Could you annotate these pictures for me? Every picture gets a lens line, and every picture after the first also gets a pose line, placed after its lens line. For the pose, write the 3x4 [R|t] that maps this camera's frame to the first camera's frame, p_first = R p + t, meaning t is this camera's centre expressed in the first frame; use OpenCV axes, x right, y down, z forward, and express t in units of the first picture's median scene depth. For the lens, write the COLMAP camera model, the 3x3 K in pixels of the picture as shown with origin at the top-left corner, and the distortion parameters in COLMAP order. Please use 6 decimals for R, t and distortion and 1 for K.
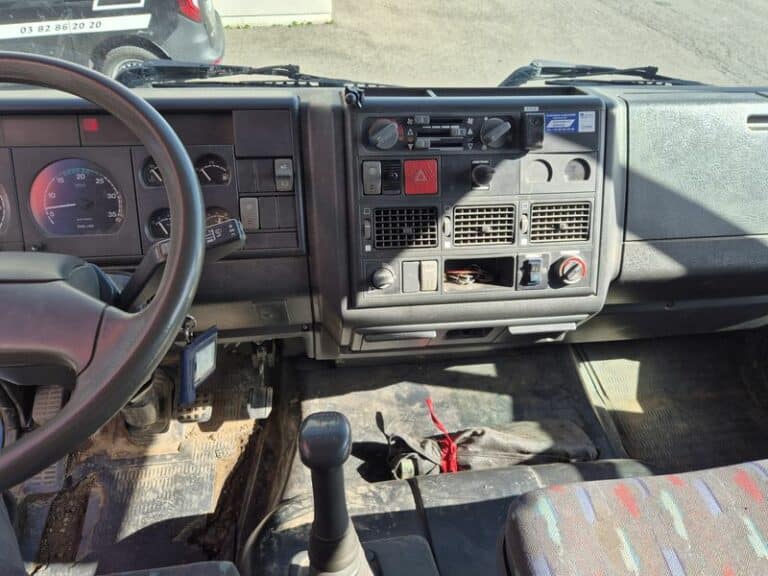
lens RADIAL K [[516.9, 0, 376.6], [0, 516.9, 270.6], [0, 0, 1]] dist [0.062333, -0.054586]
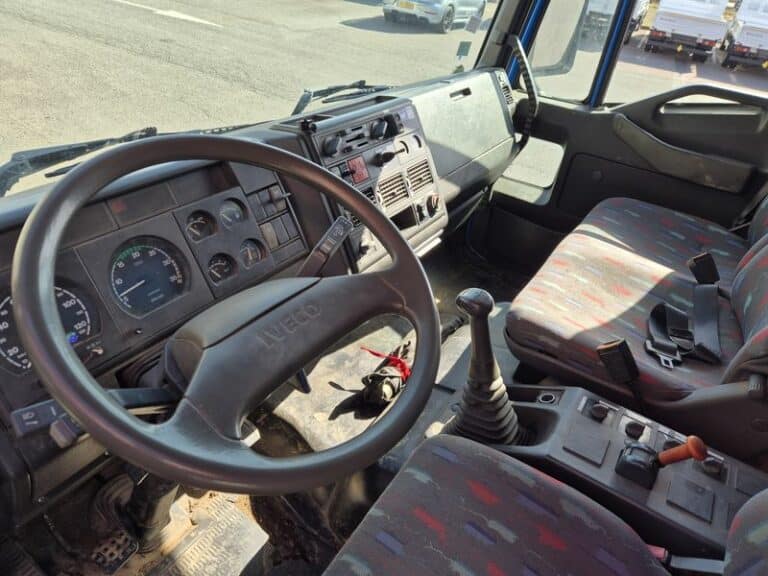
lens RADIAL K [[516.9, 0, 384.8], [0, 516.9, 283.0], [0, 0, 1]] dist [0.062333, -0.054586]
pose [[0.660085, -0.402952, 0.633969, -0.813260], [0.429001, 0.895001, 0.122191, -0.039458], [-0.616641, 0.191317, 0.763644, -0.073825]]
